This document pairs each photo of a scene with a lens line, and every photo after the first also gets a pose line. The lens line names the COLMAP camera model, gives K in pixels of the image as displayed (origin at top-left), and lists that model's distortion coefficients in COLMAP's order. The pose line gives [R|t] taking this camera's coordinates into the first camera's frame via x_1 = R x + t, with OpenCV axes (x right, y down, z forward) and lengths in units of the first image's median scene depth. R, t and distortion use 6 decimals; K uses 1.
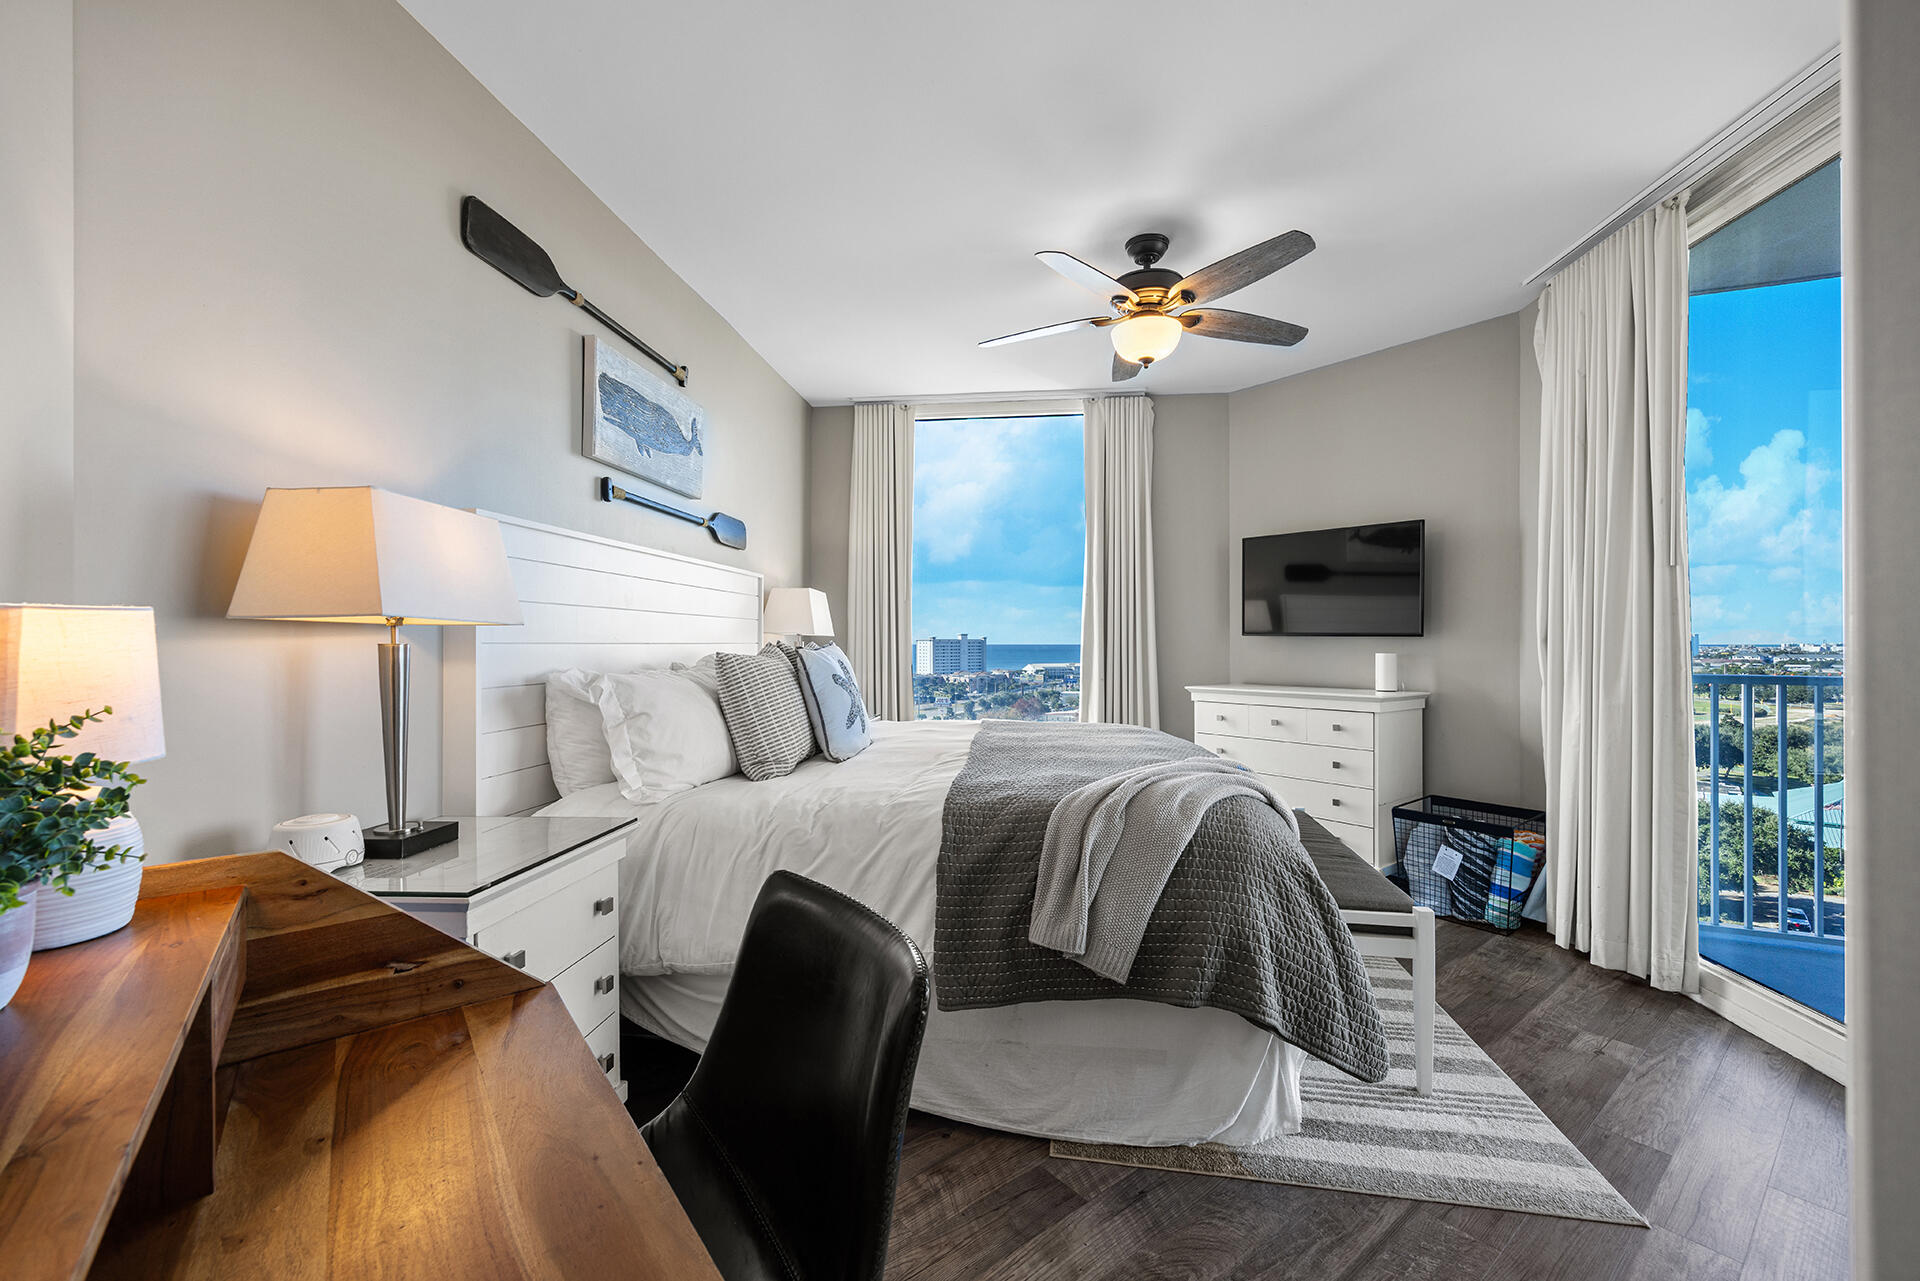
lens RADIAL K [[773.2, 0, 960.0], [0, 773.2, 640.5], [0, 0, 1]] dist [-0.001305, 0.000107]
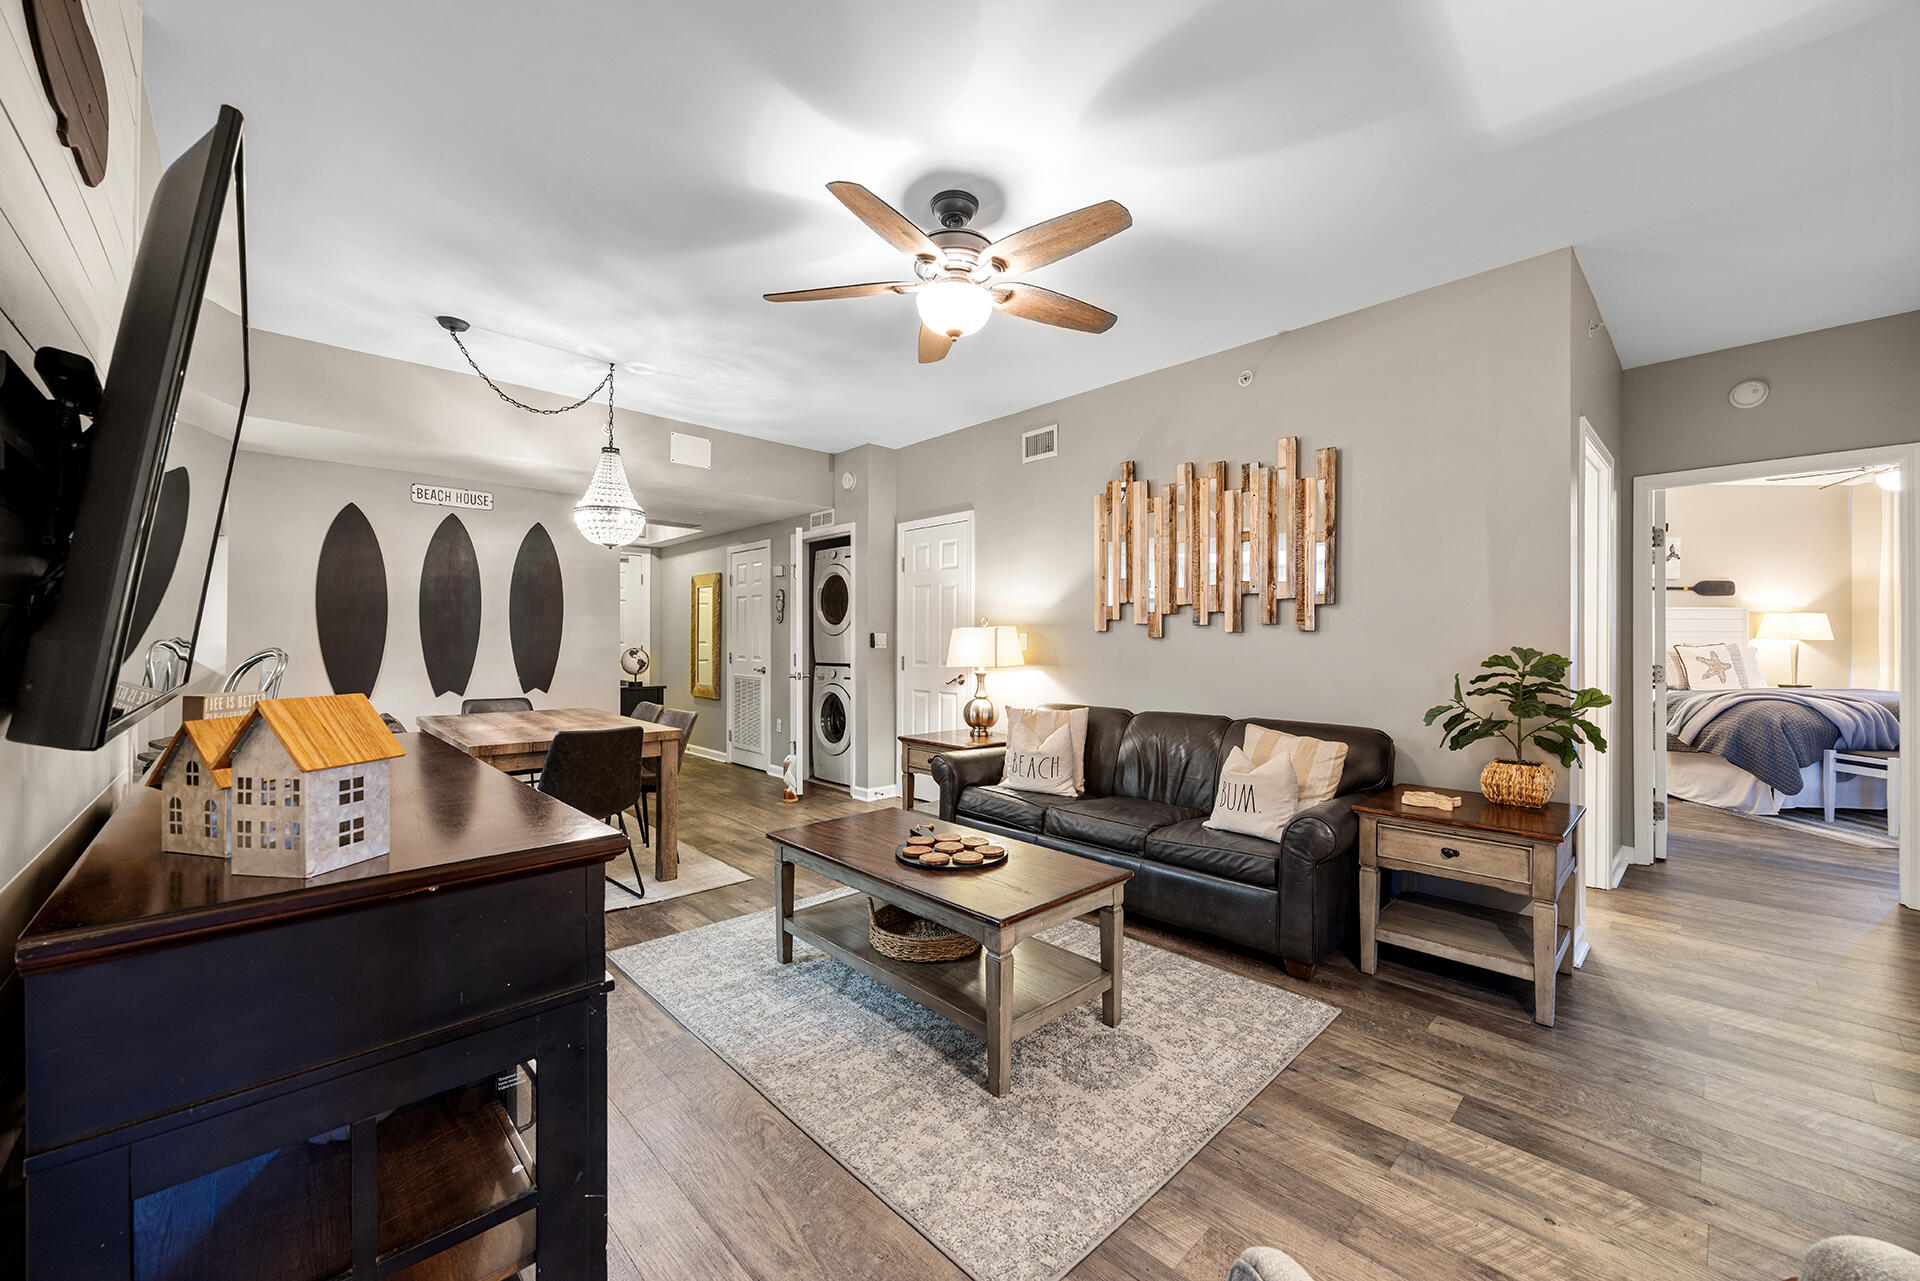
lens RADIAL K [[731.6, 0, 960.0], [0, 731.6, 640.5], [0, 0, 1]] dist [0.000465, -0.000031]
pose [[0.089077, -0.000631, -0.996025, 1.646183], [-0.001565, 0.999998, -0.000774, -0.002183], [0.996024, 0.001628, 0.089076, -1.316839]]
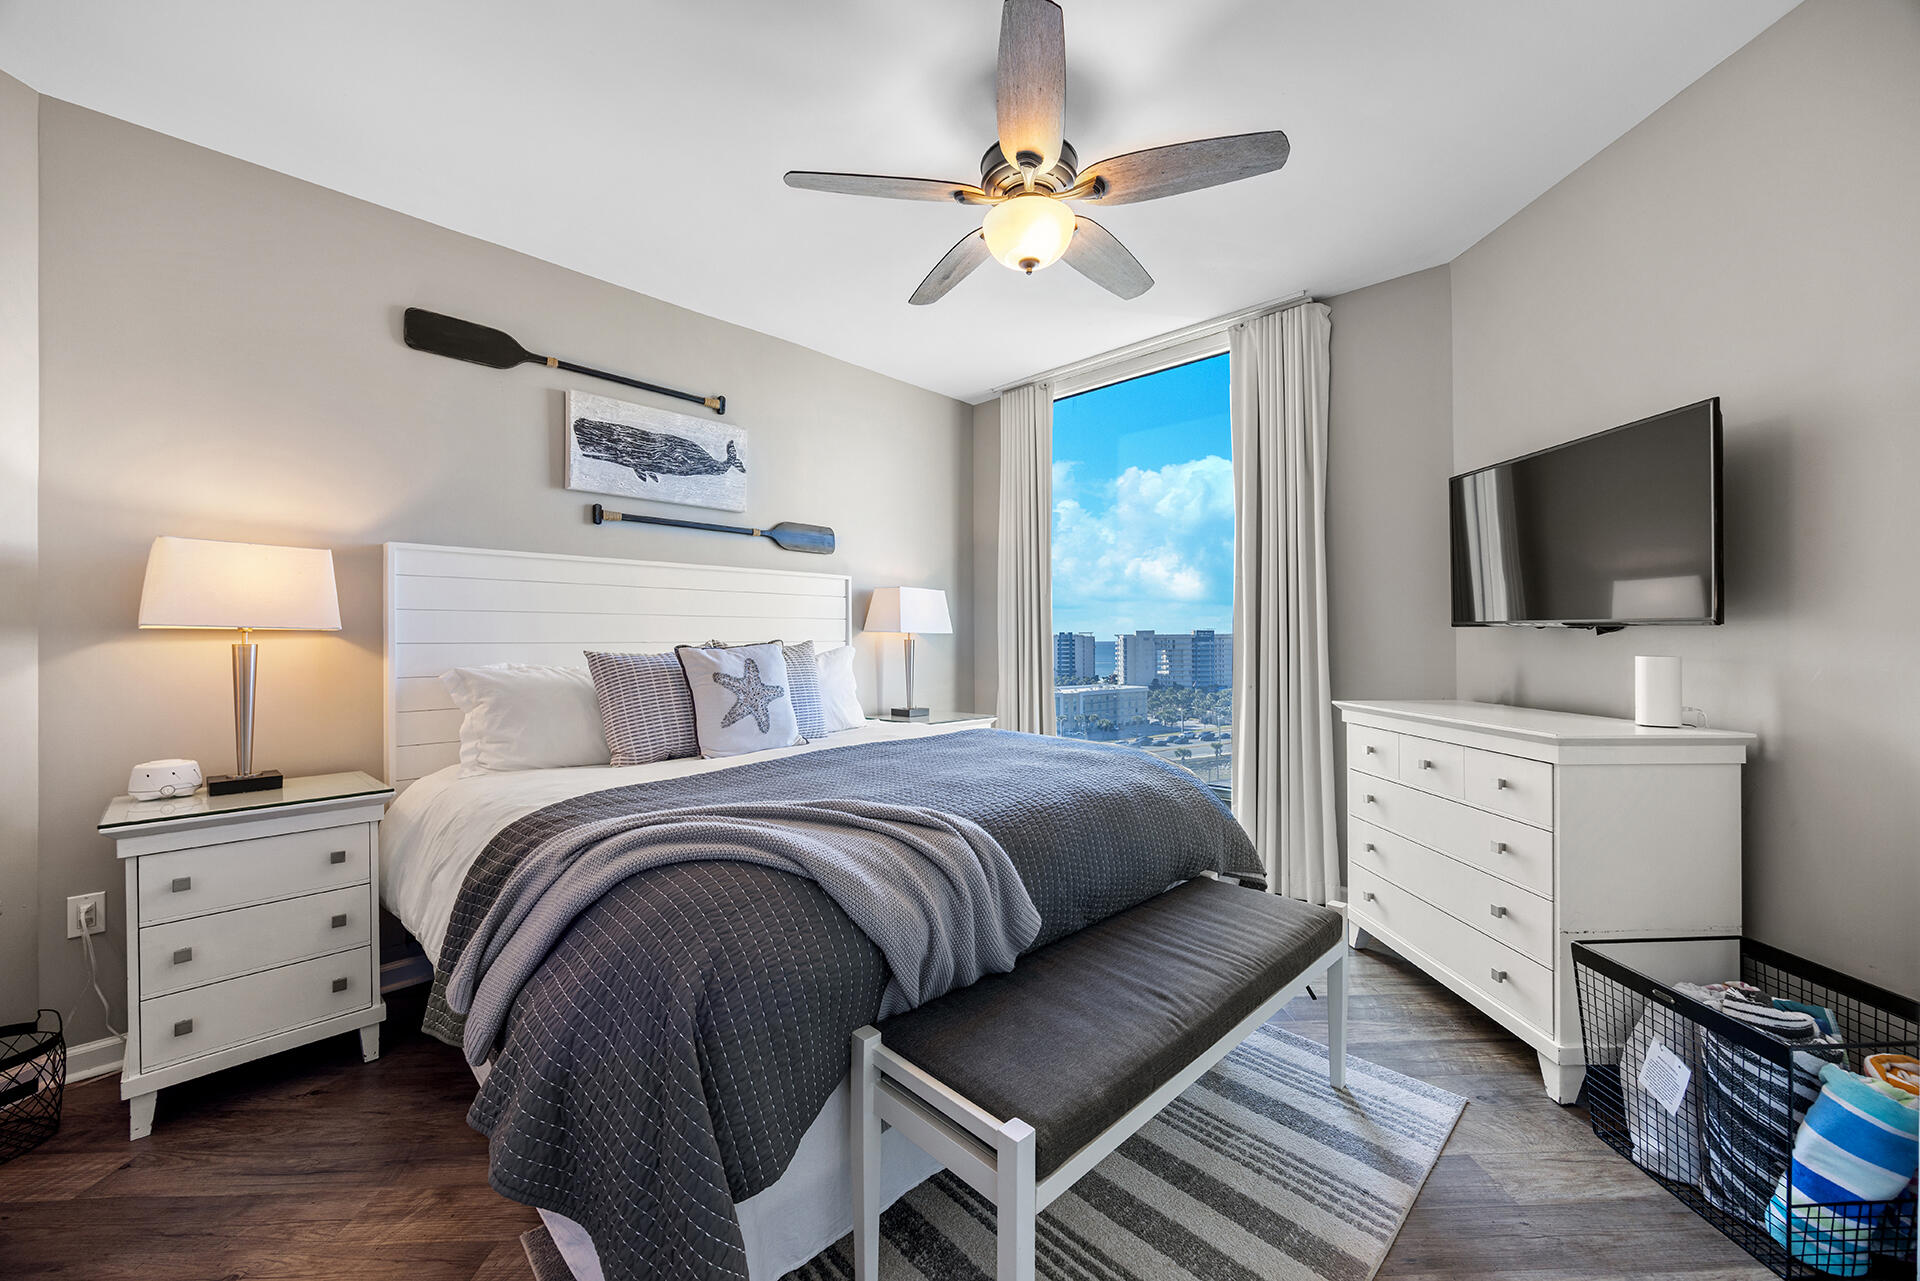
lens RADIAL K [[731.6, 0, 960.0], [0, 731.6, 640.5], [0, 0, 1]] dist [0.000465, -0.000031]
pose [[0.799541, -0.005814, -0.600584, 0.559299], [0.006075, 0.999980, -0.001593, 0.004656], [0.600581, -0.002375, 0.799560, 0.357236]]
